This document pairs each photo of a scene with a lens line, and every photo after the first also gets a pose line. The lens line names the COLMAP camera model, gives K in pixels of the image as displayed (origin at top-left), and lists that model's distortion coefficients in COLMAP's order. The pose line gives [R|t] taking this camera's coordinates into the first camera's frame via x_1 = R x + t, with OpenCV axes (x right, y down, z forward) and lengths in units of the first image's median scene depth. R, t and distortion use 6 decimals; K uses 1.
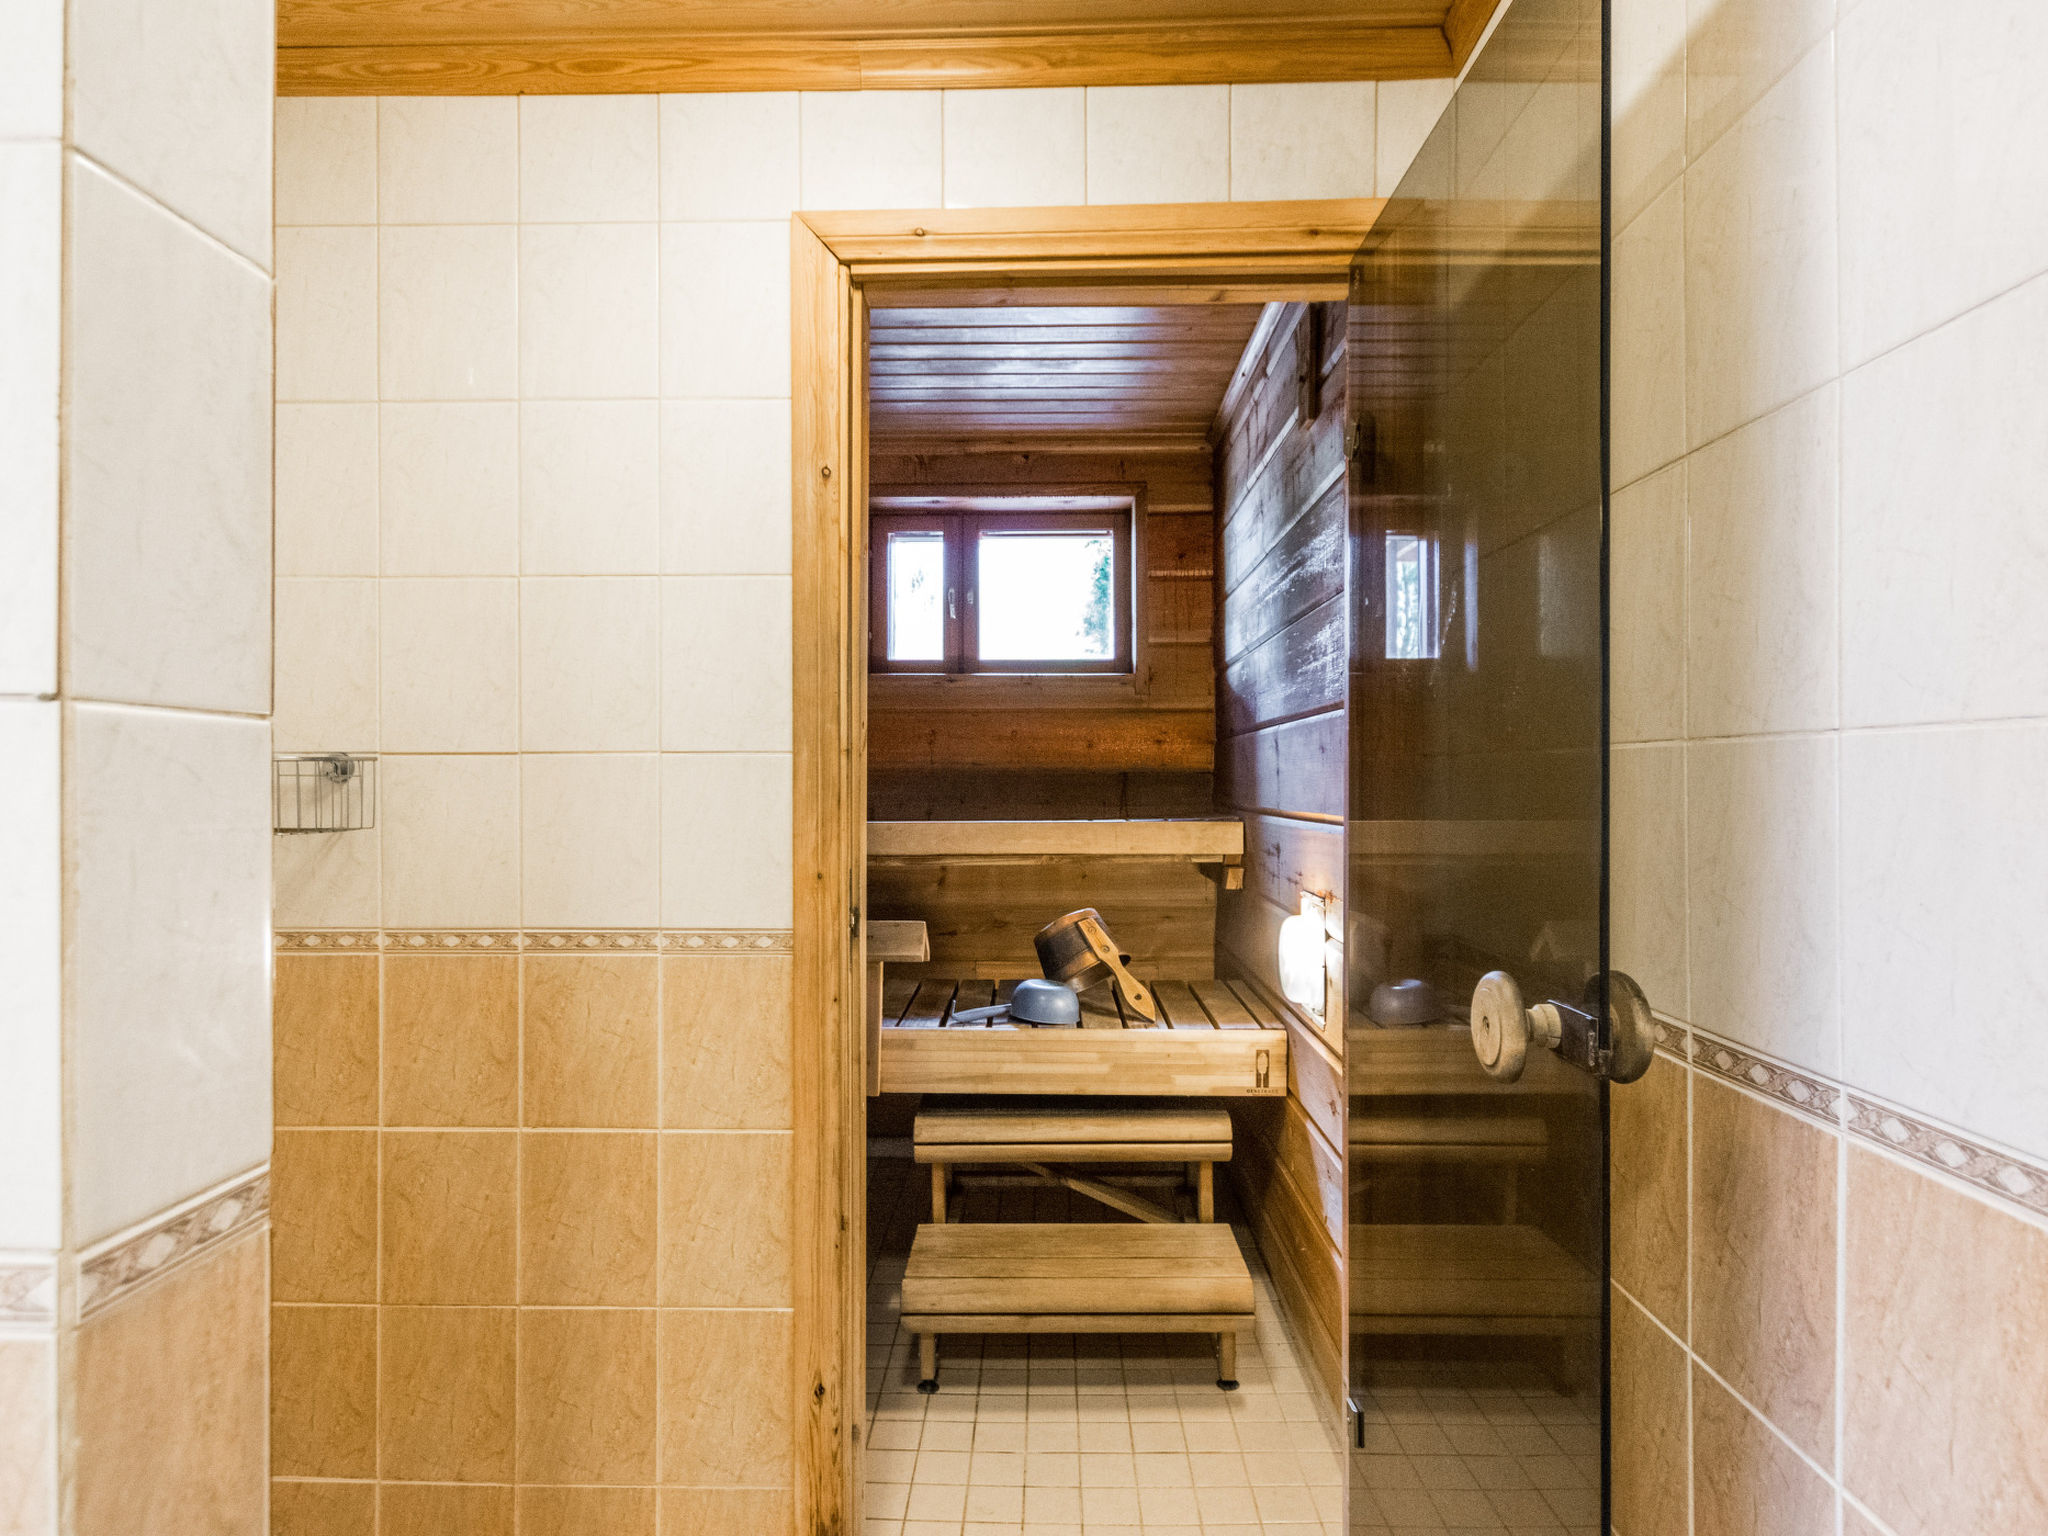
lens RADIAL K [[1182.0, 0, 1019.5], [0, 1182.0, 778.3], [0, 0, 1]] dist [0.003720, 0.000570]
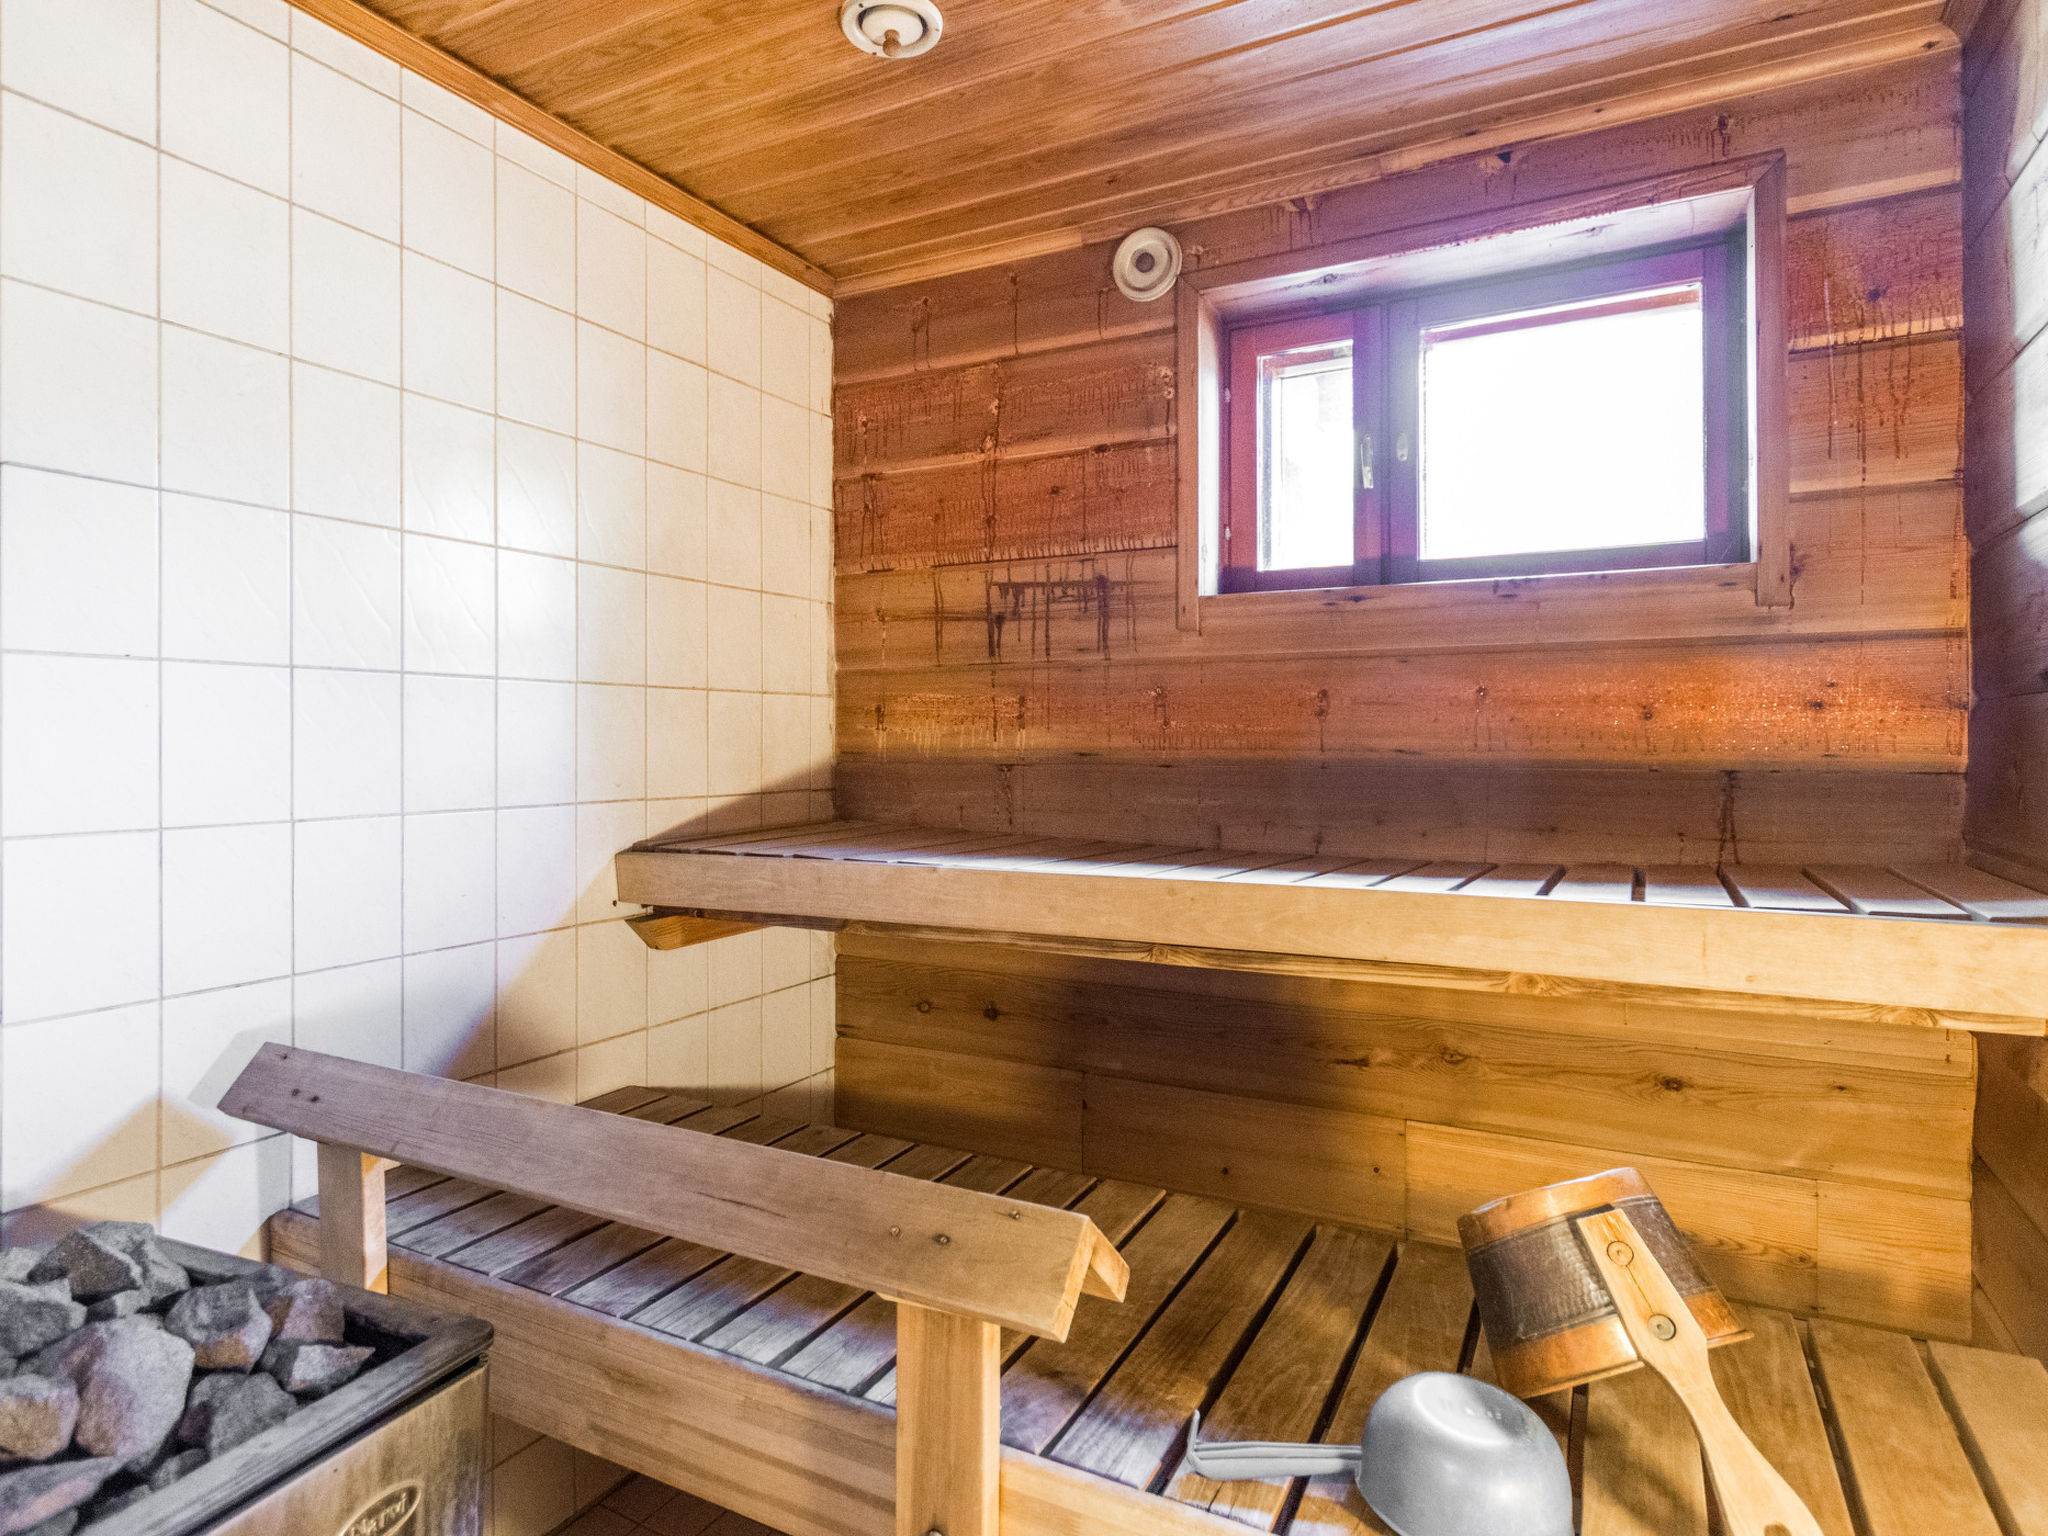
lens RADIAL K [[1144.3, 0, 1025.7], [0, 1144.3, 736.2], [0, 0, 1]] dist [0.001188, 0.000385]
pose [[0.894080, -0.003012, -0.447898, 0.060923], [0.001961, 0.999994, -0.002810, -0.026341], [0.447904, 0.001634, 0.894080, 0.670244]]
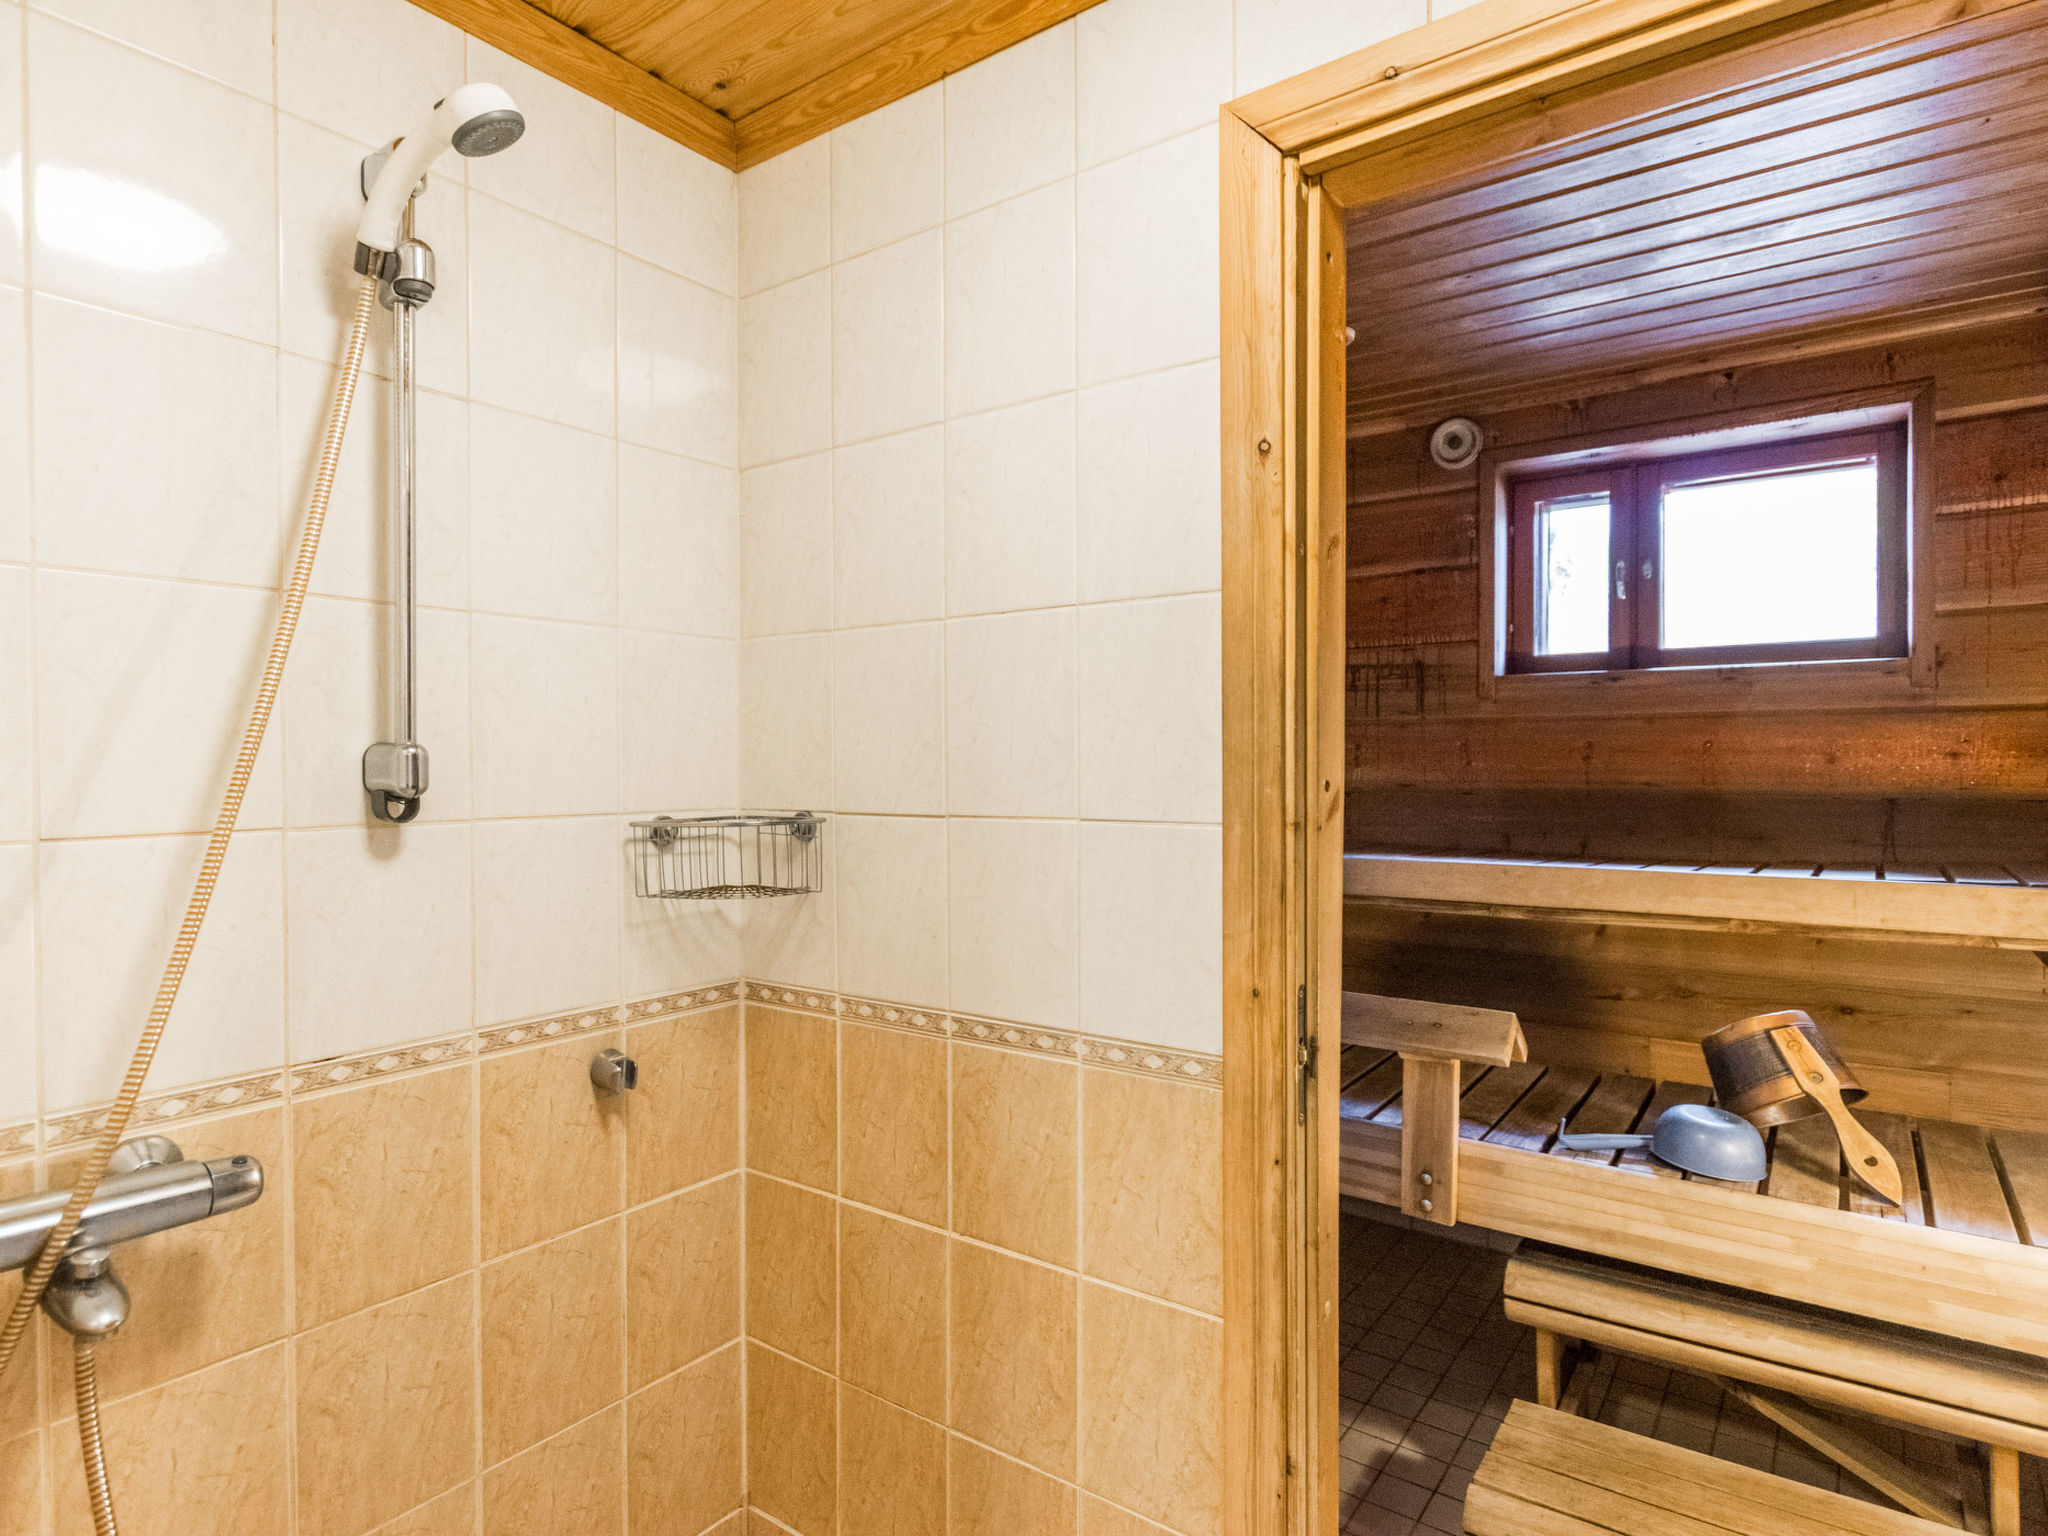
lens RADIAL K [[1135.4, 0, 1021.0], [0, 1135.4, 776.9], [0, 0, 1]] dist [0.005068, -0.003137]
pose [[0.818370, 0.004417, -0.574675, 0.078985], [0.003558, 0.999912, 0.012752, -0.041326], [0.574681, -0.012481, 0.818282, 0.218028]]
